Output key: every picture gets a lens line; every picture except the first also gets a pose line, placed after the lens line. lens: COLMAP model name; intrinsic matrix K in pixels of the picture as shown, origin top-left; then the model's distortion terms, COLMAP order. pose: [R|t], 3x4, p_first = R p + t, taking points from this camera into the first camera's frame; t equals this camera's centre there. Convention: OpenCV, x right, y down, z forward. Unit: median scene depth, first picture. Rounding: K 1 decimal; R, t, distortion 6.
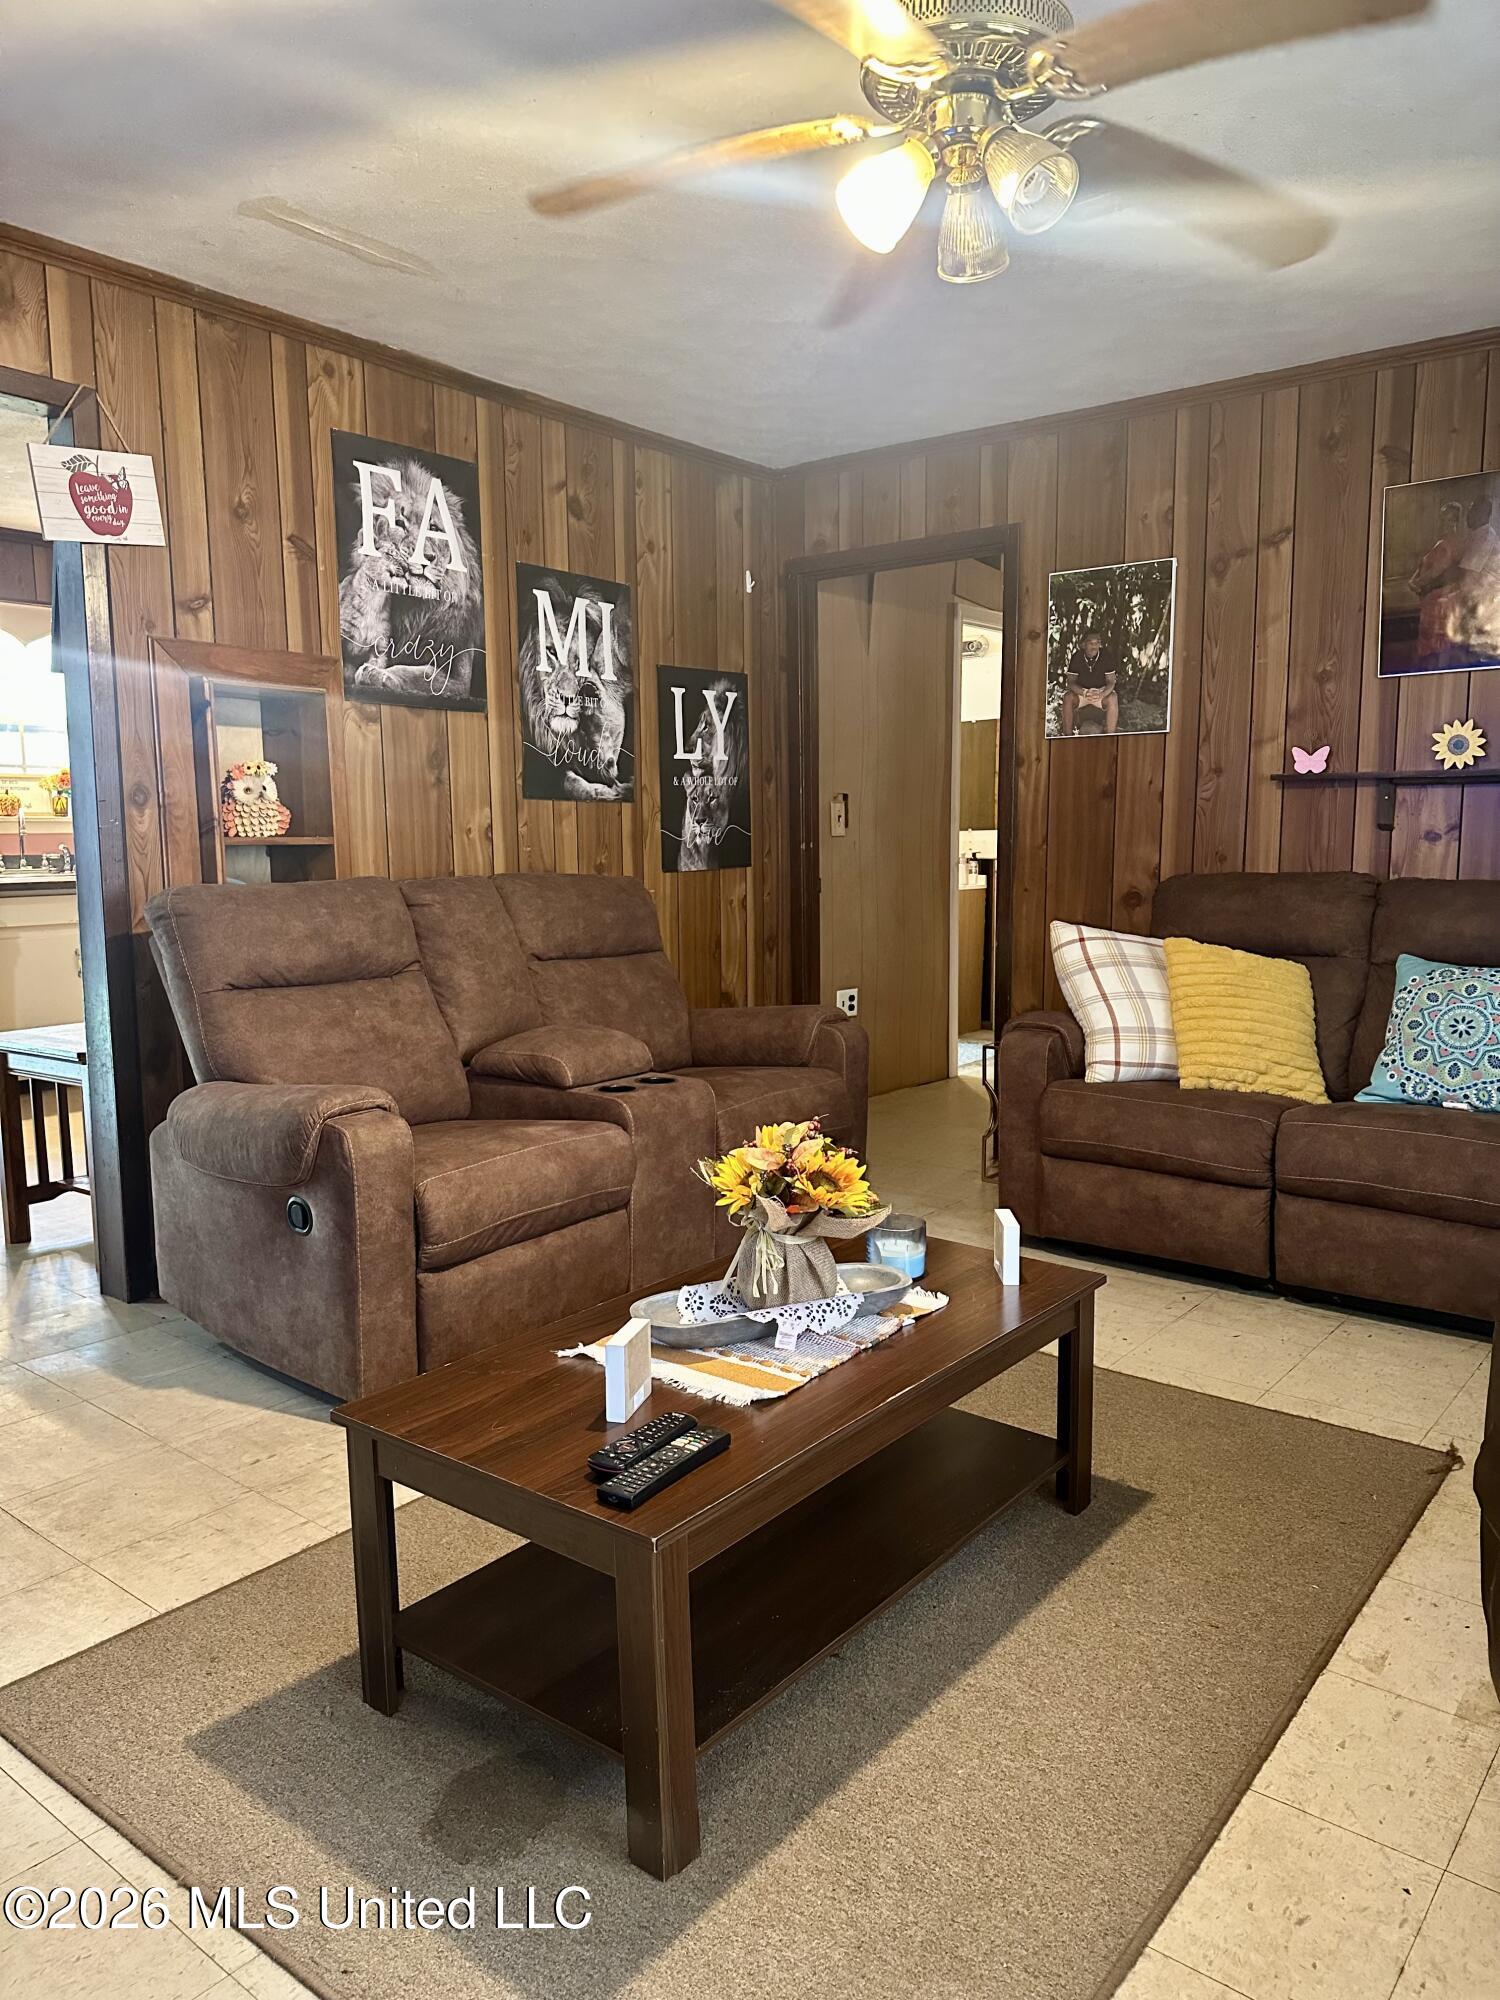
lens RADIAL K [[1385.7, 0, 740.0], [0, 1385.7, 1055.6], [0, 0, 1]] dist [-0.010977, -0.017333]
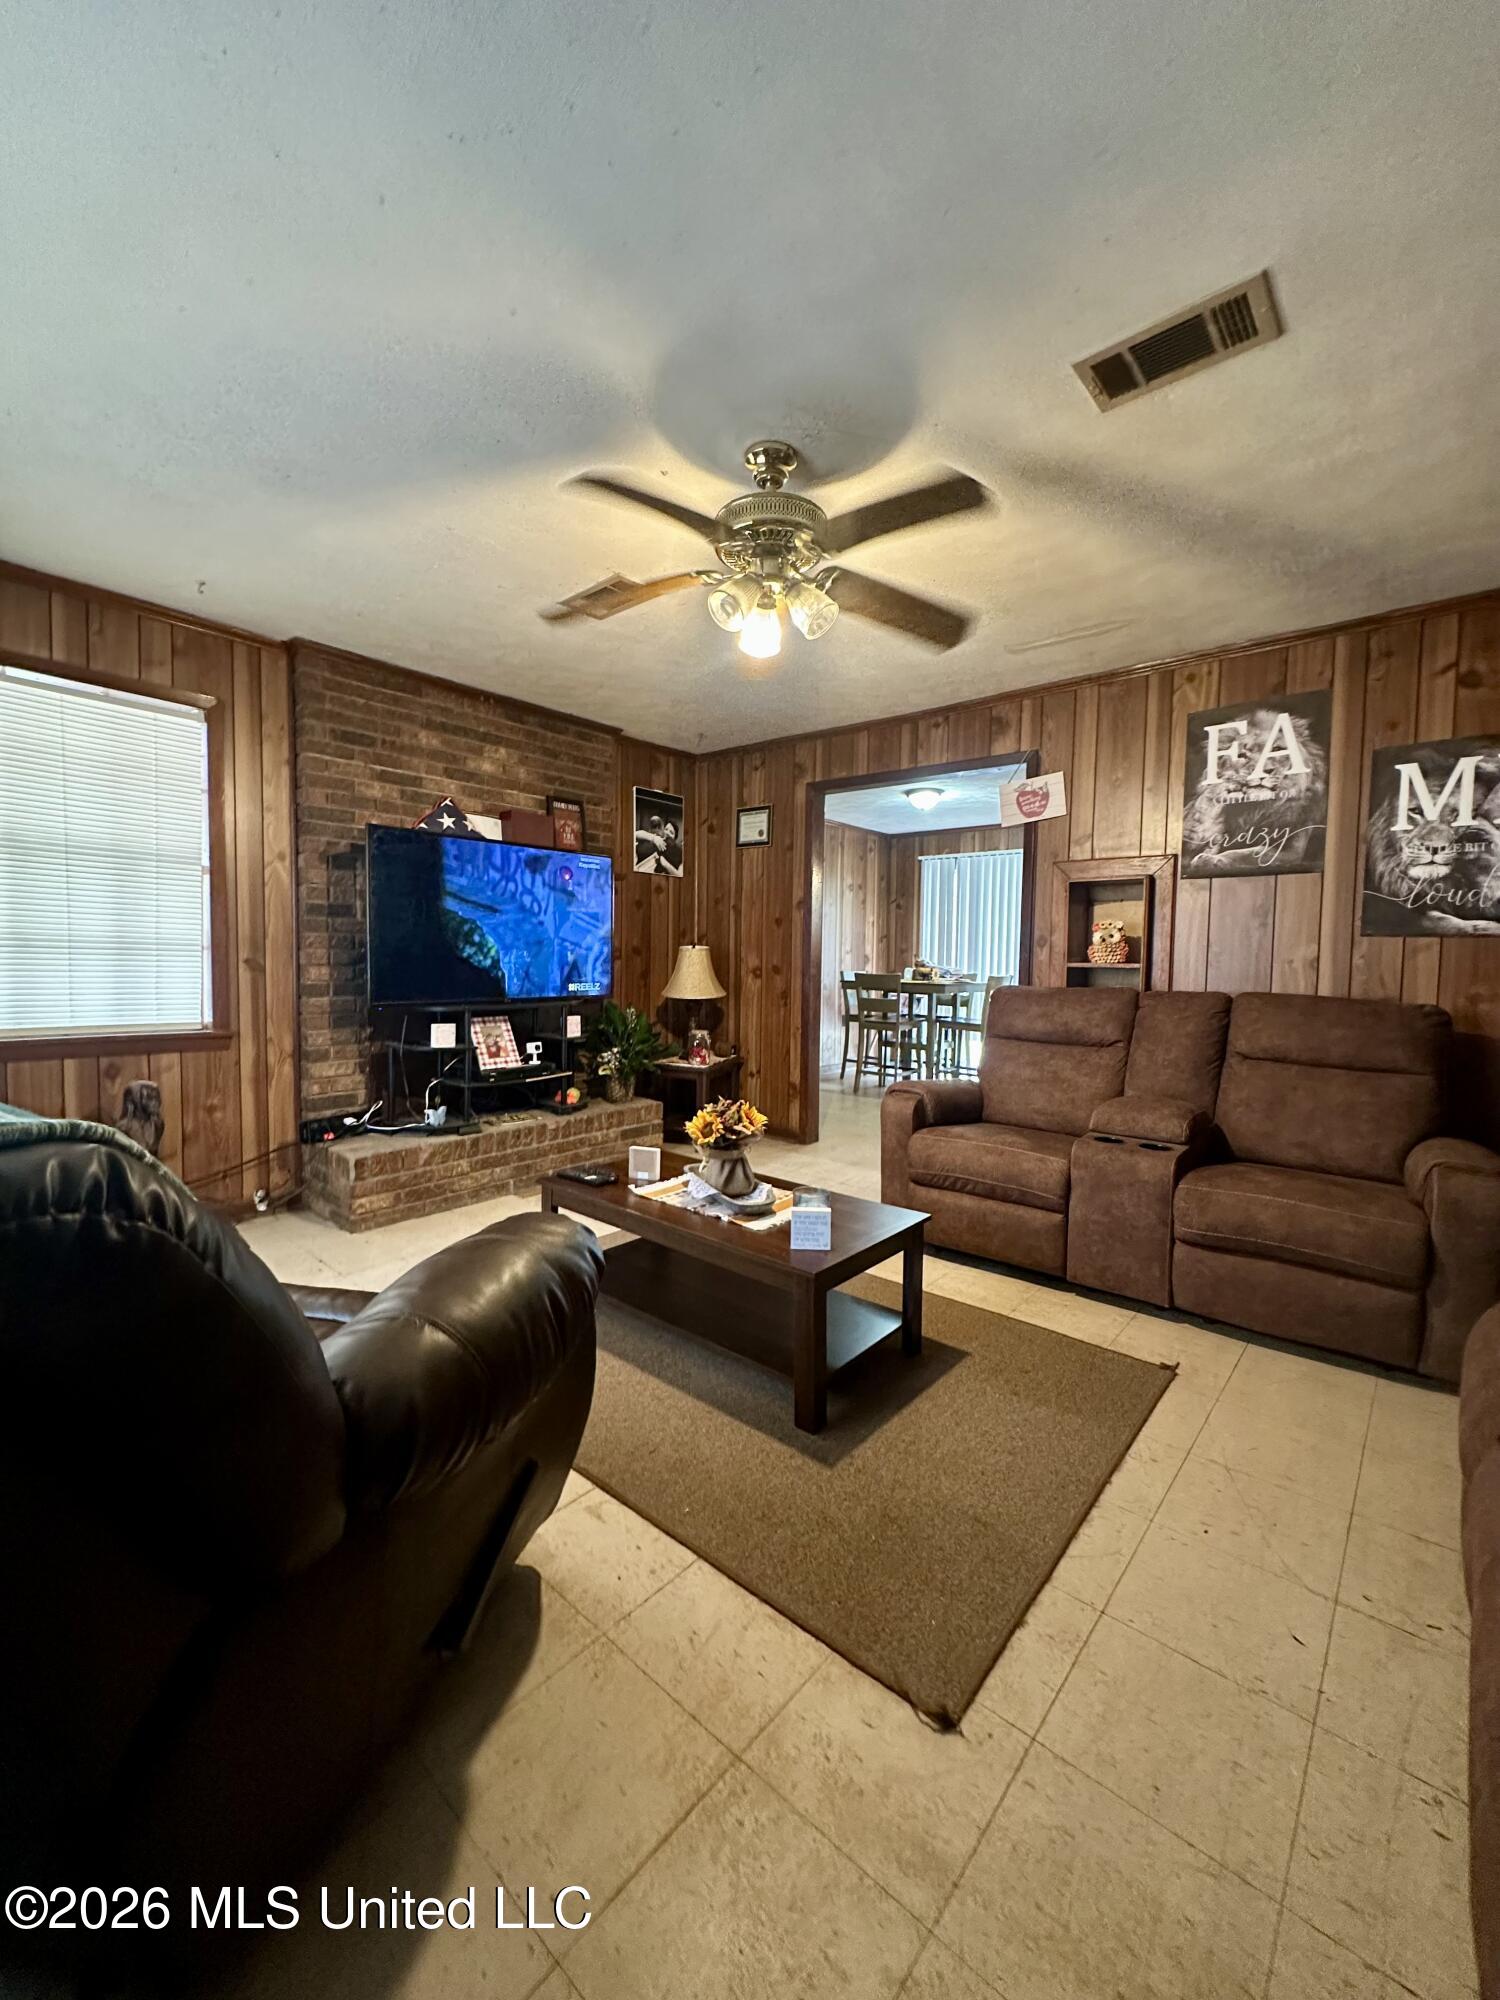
lens RADIAL K [[803.6, 0, 742.7], [0, 803.6, 991.9], [0, 0, 1]] dist [0.000838, 0.000378]
pose [[-0.044995, 0.051161, -0.997676, 0.649641], [-0.162784, 0.984964, 0.057850, -0.098439], [0.985635, 0.165009, -0.035990, 0.545506]]
